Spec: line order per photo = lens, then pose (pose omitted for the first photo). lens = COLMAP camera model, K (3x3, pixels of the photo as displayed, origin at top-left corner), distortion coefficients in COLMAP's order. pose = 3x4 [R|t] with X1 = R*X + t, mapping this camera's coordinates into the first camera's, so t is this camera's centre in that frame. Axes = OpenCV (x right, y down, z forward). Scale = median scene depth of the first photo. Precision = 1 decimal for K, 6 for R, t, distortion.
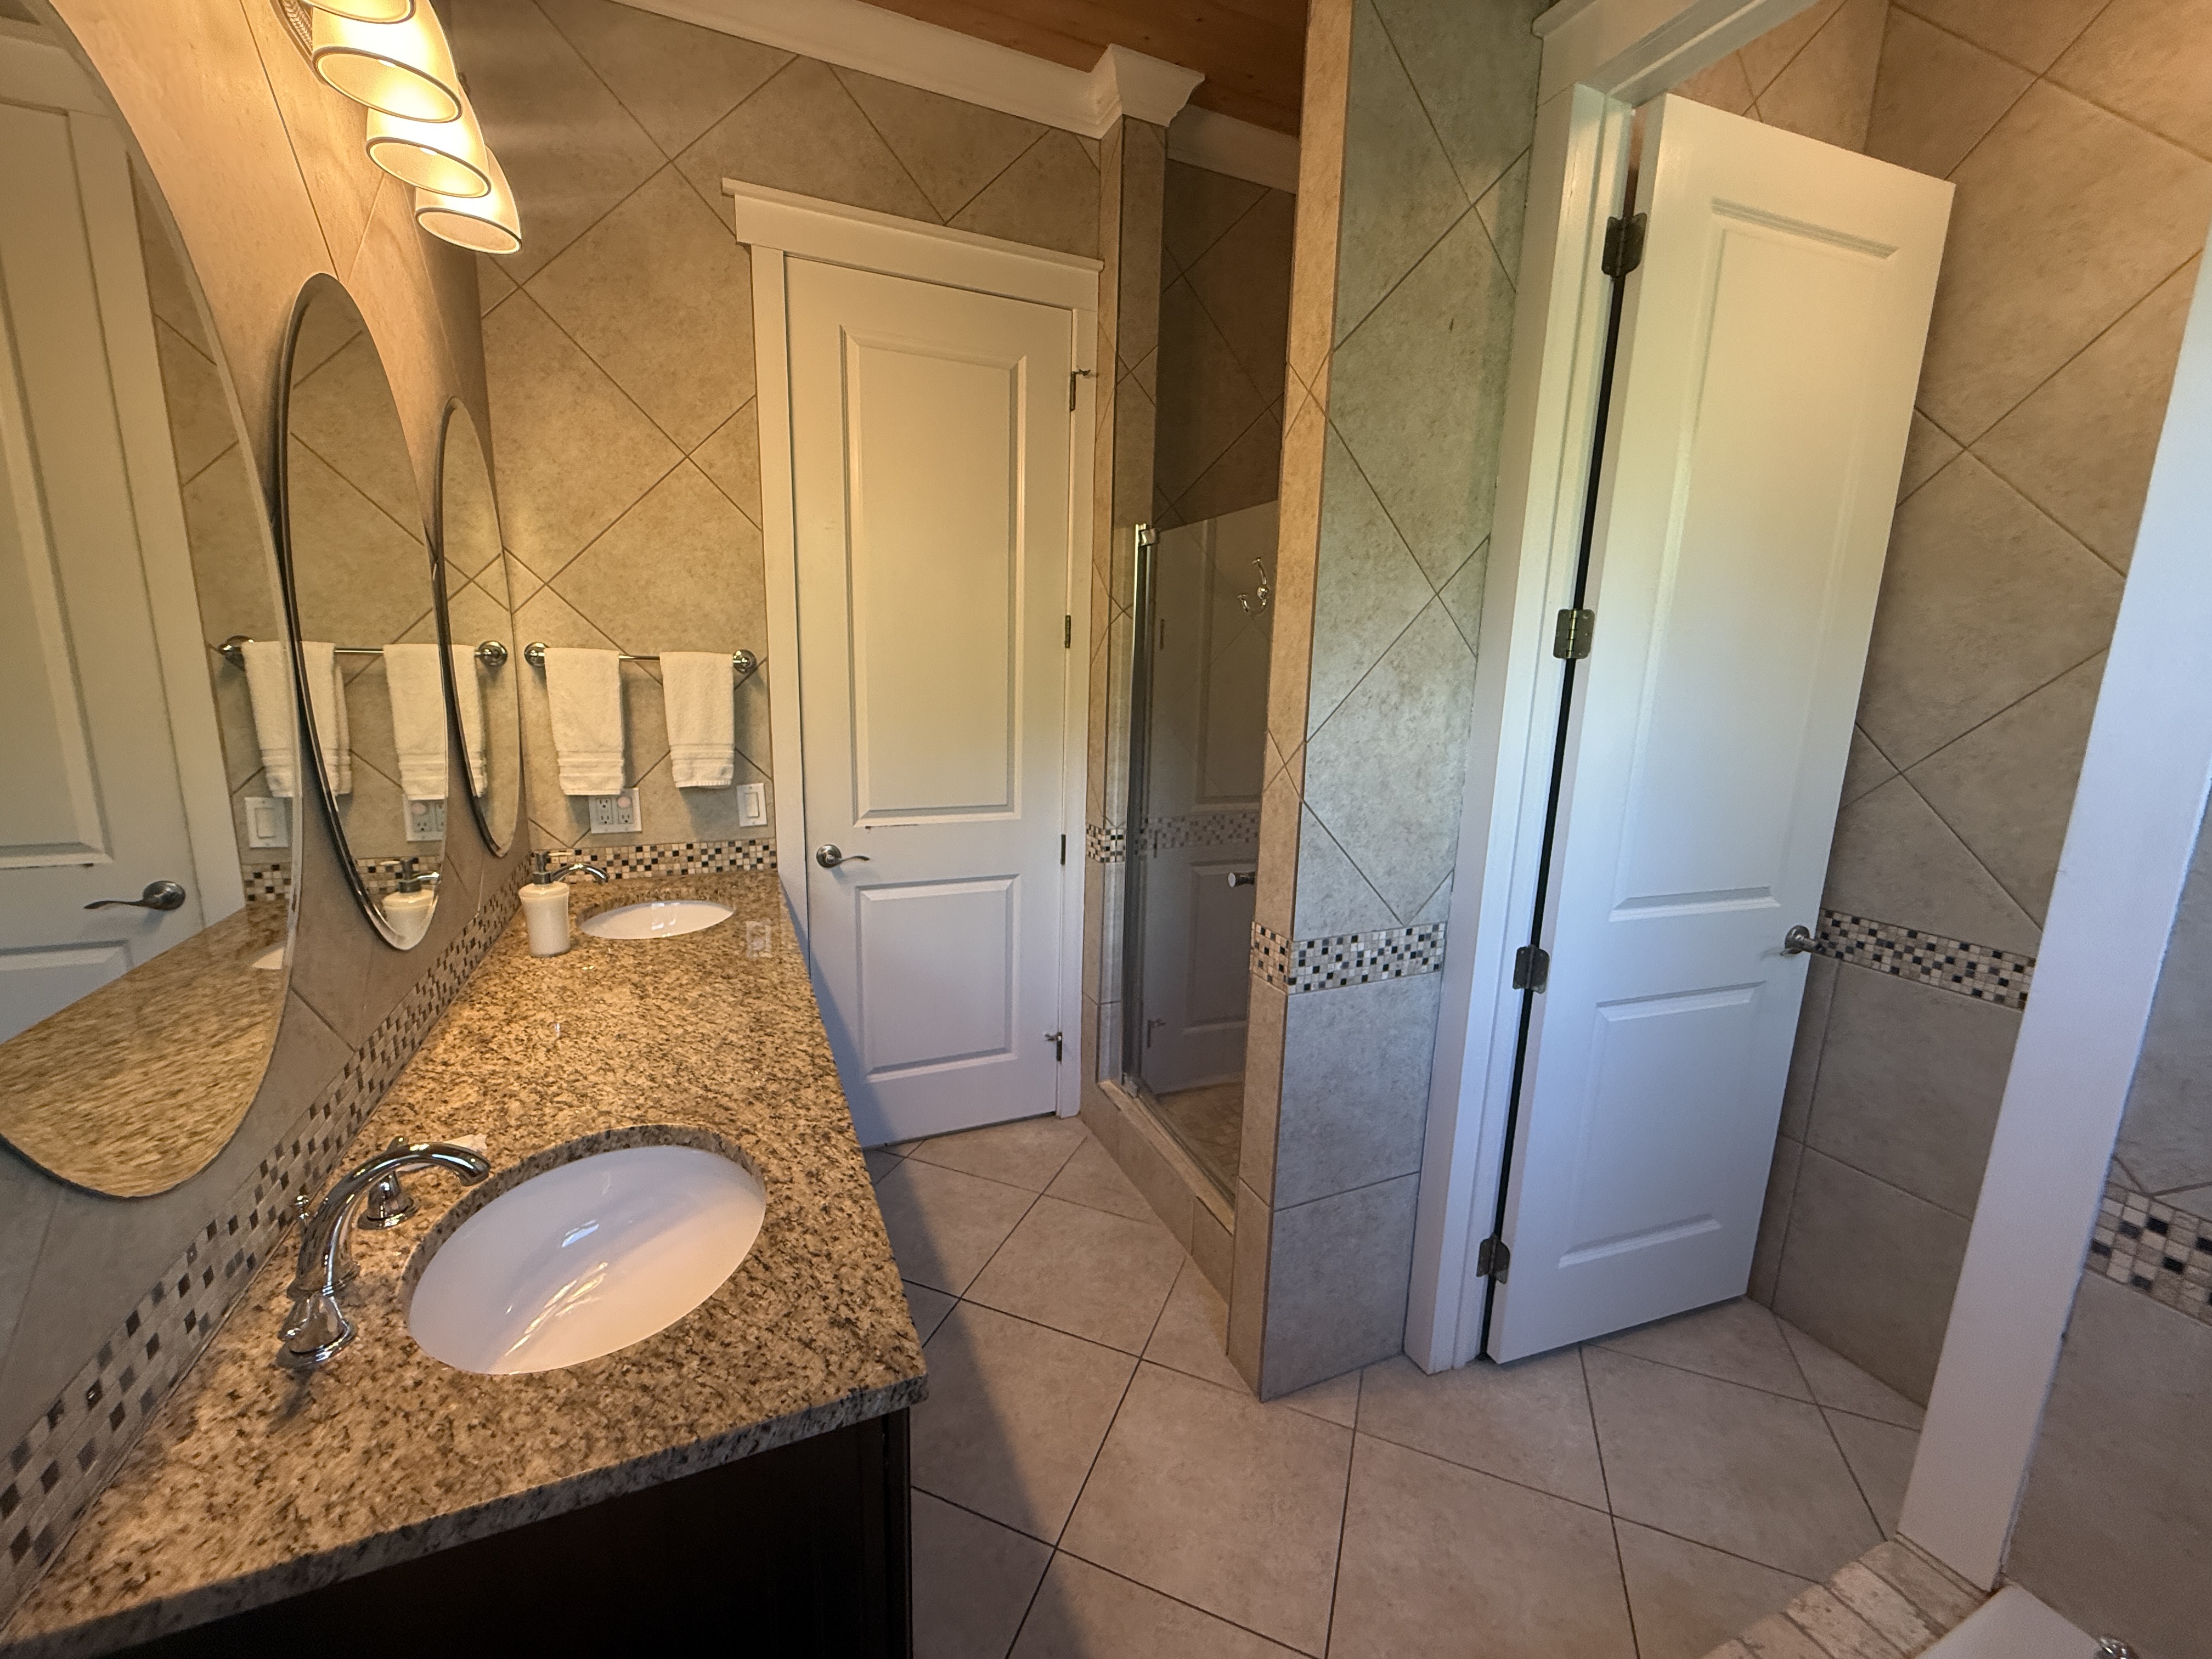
lens RADIAL K [[881.1, 0, 1099.1], [0, 881.1, 826.9], [0, 0, 1]] dist [0.000243, -0.000332]
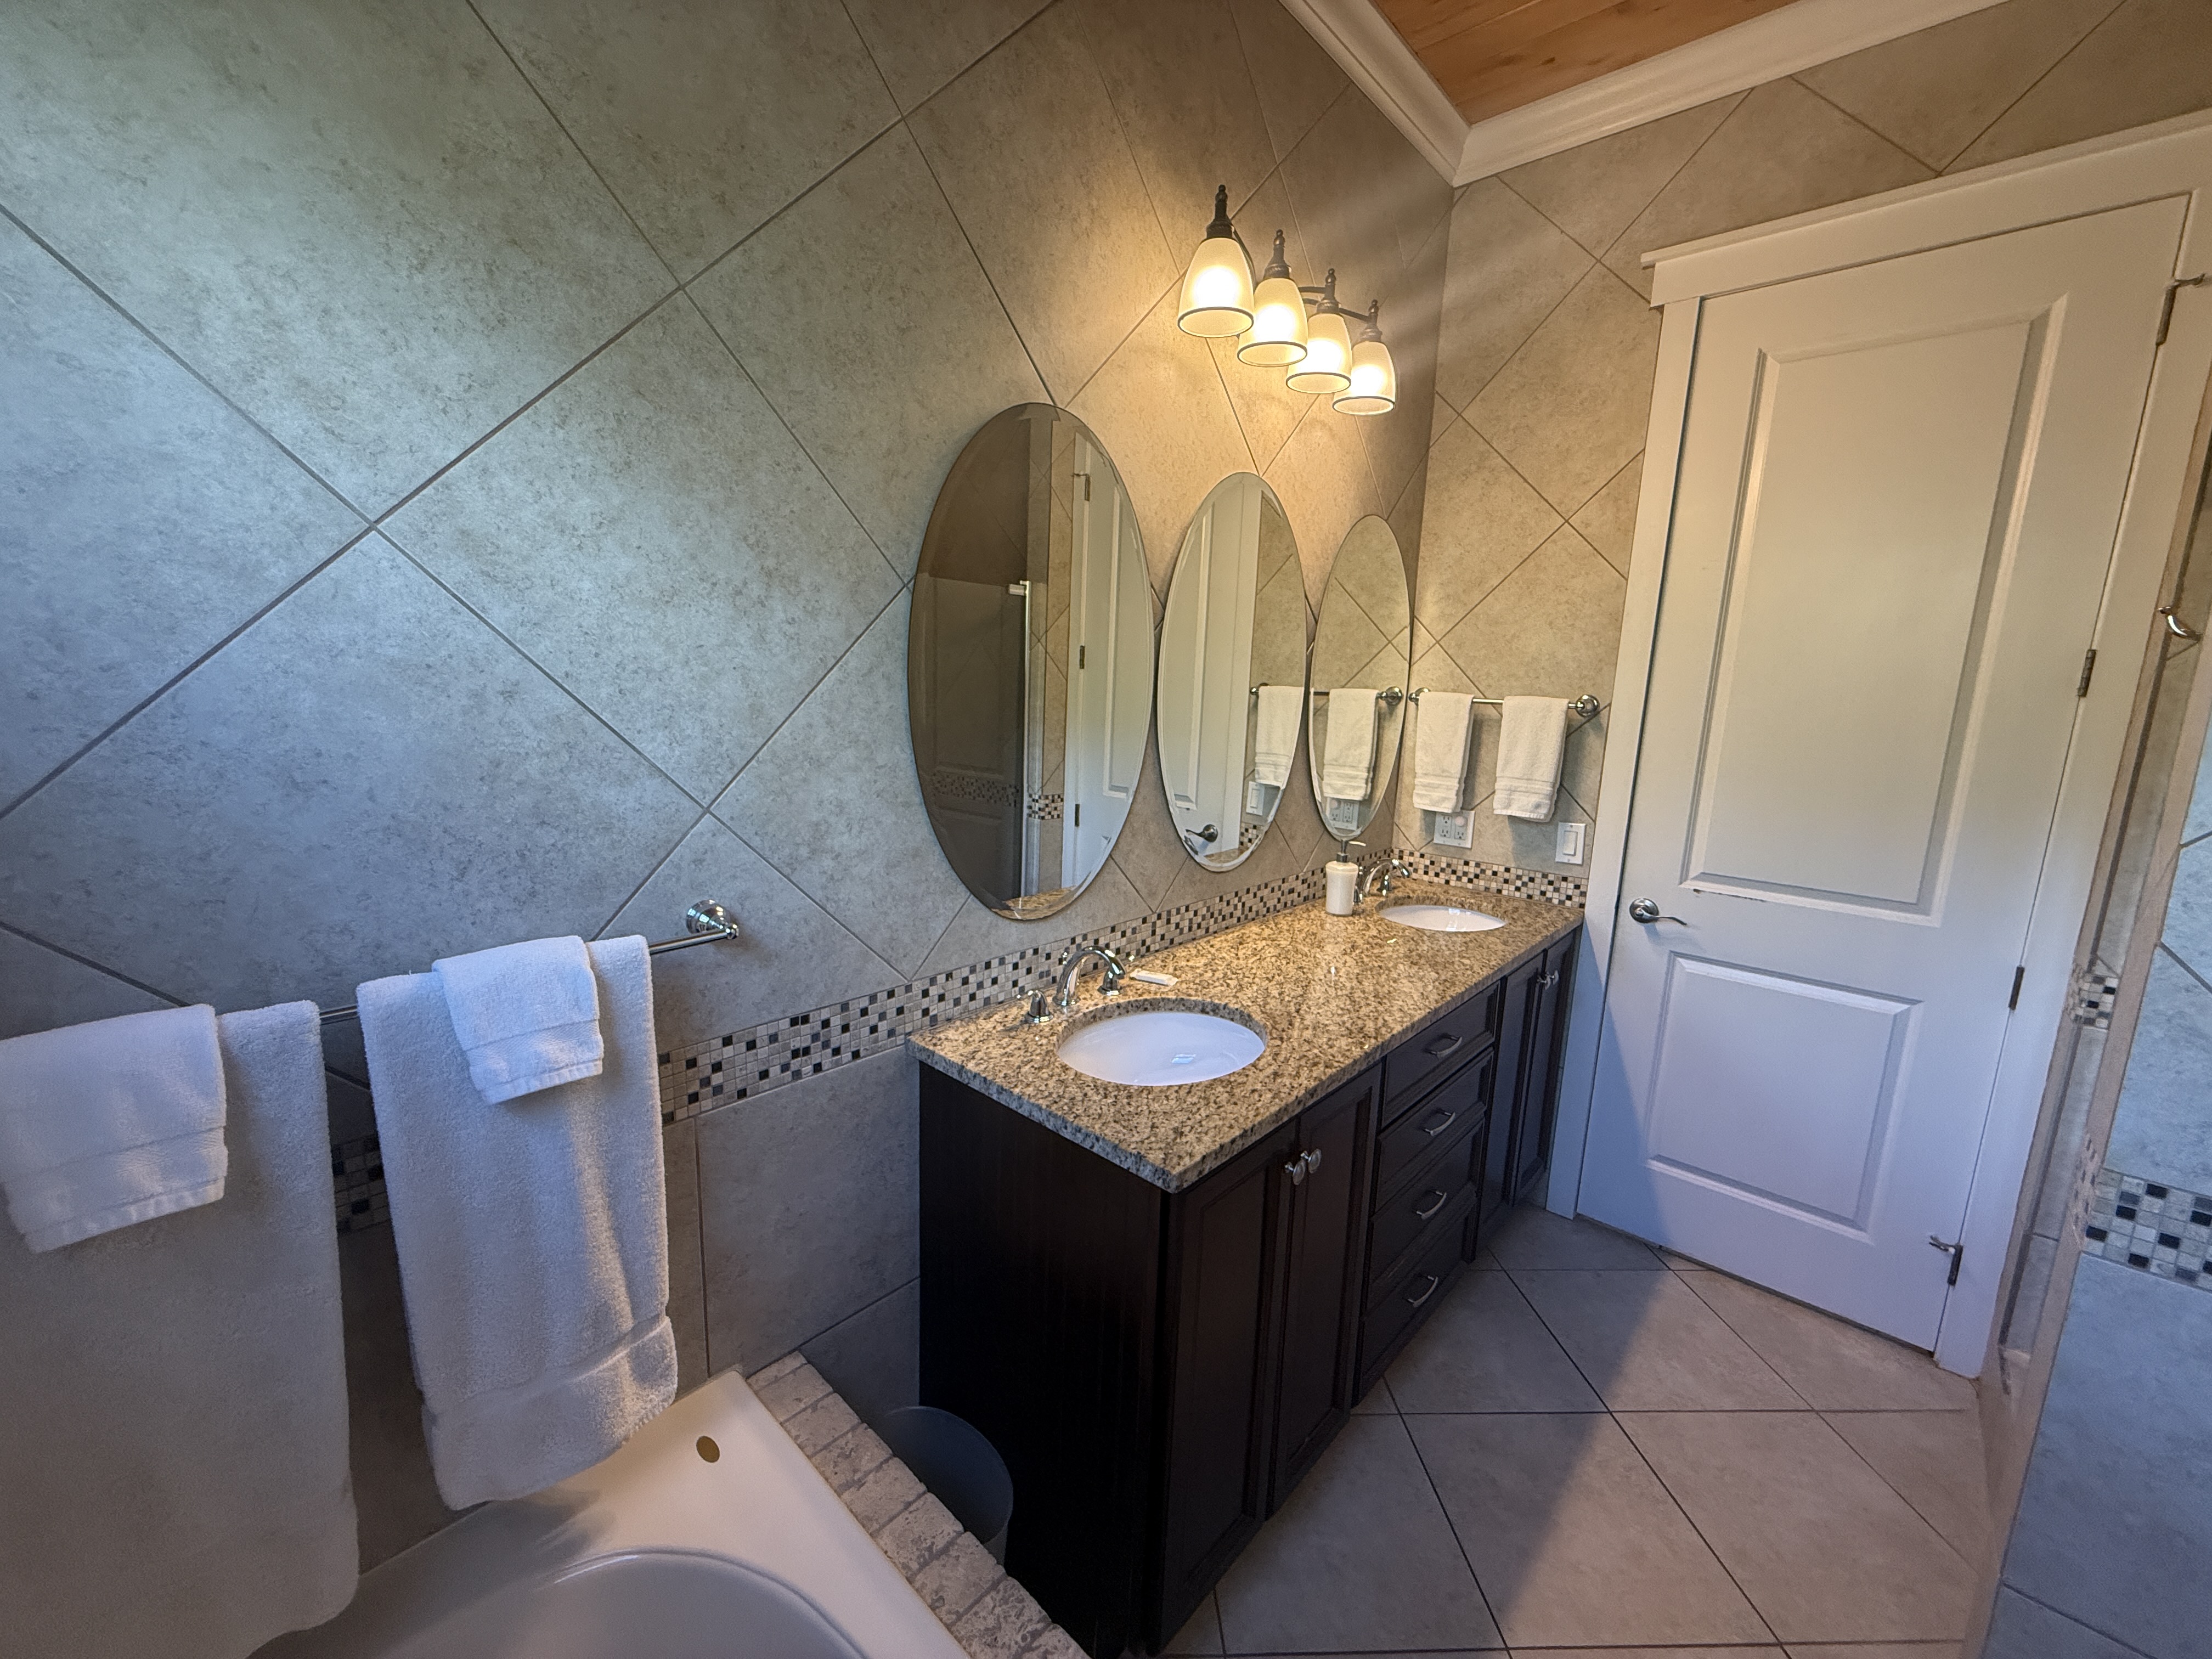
lens RADIAL K [[881.1, 0, 1099.1], [0, 881.1, 826.9], [0, 0, 1]] dist [0.000243, -0.000332]
pose [[0.404008, 0.141347, -0.903769, 0.351817], [-0.194836, 0.978616, 0.065956, -0.004227], [0.893765, 0.149440, 0.422908, 0.067376]]
